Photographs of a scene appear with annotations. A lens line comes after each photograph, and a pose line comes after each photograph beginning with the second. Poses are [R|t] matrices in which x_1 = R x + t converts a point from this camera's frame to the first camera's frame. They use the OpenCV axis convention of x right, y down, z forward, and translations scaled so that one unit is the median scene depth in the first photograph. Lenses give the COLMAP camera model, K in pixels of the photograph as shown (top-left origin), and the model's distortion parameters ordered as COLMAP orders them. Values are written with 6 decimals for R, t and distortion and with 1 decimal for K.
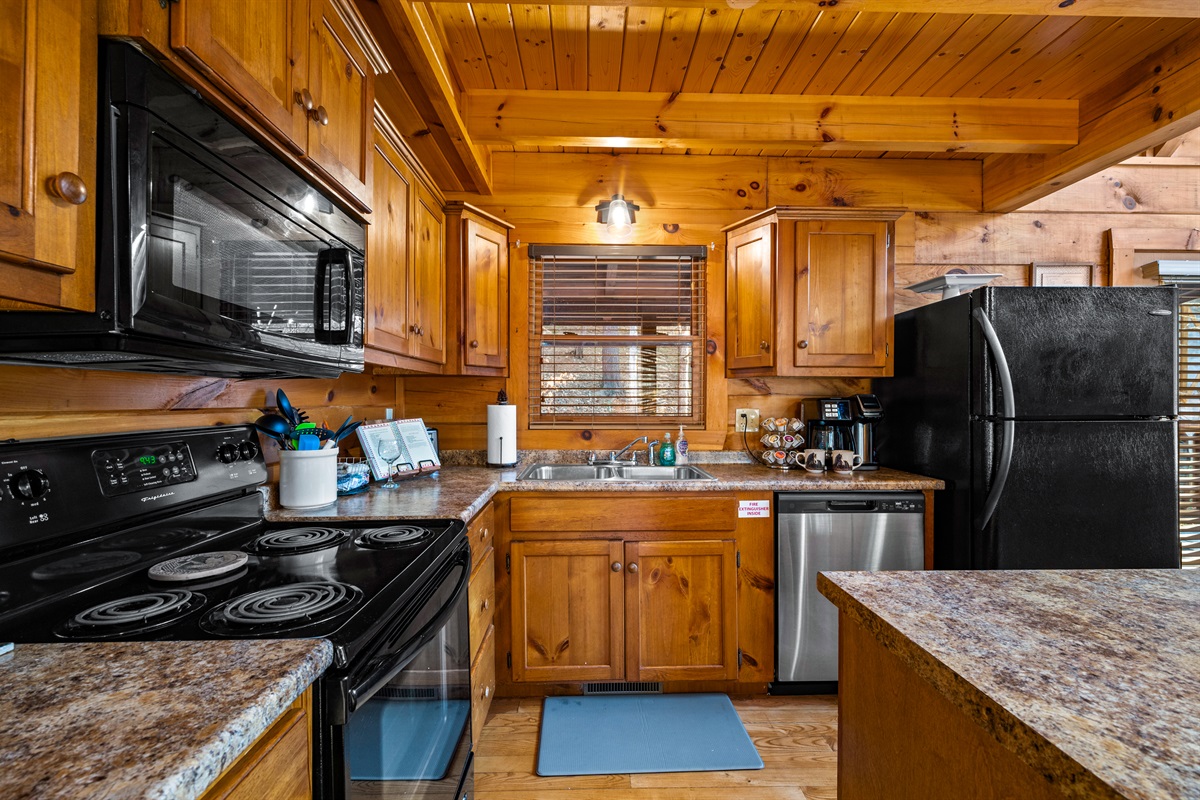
lens RADIAL K [[533.5, 0, 602.7], [0, 533.5, 401.3], [0, 0, 1]] dist [-0.000979, -0.000284]
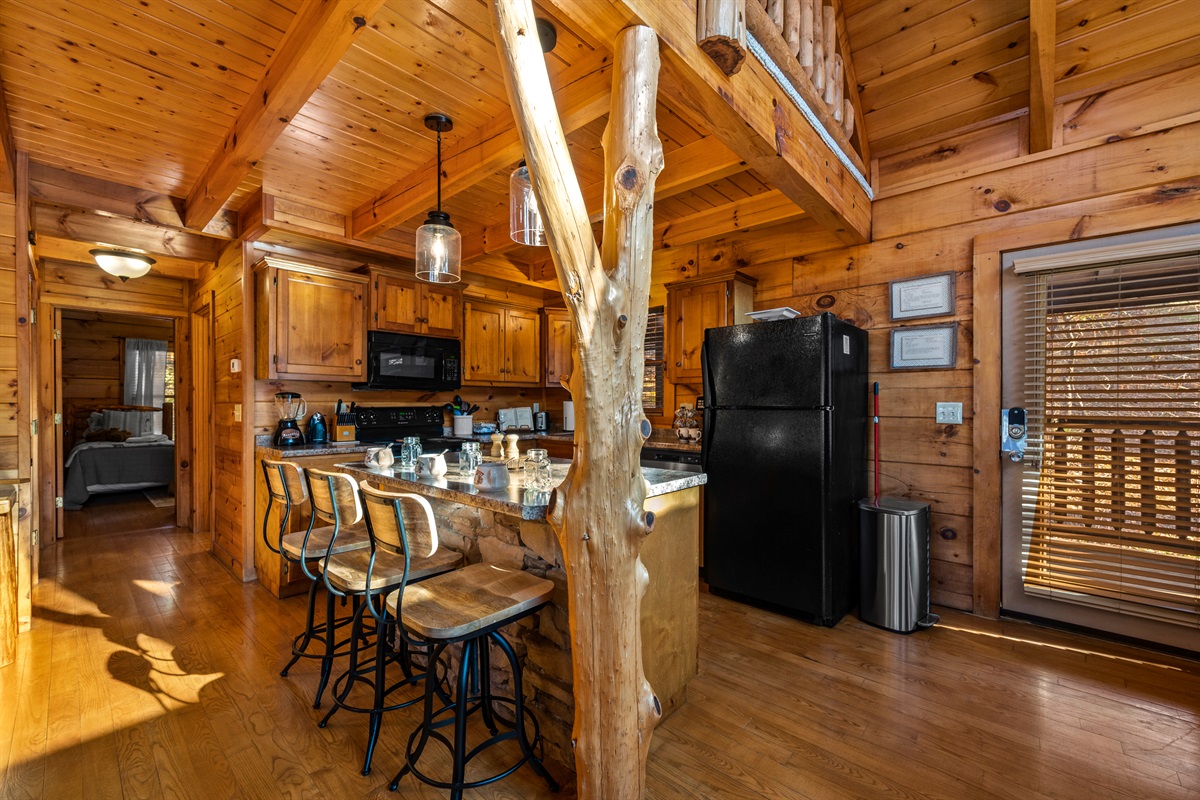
lens RADIAL K [[486.6, 0, 599.7], [0, 486.6, 402.2], [0, 0, 1]] dist [0.000410, 0.000082]
pose [[0.720416, -0.000814, -0.693542, 1.090657], [0.004751, 0.999982, 0.003762, 0.004459], [0.693526, -0.006005, 0.720406, -0.234685]]
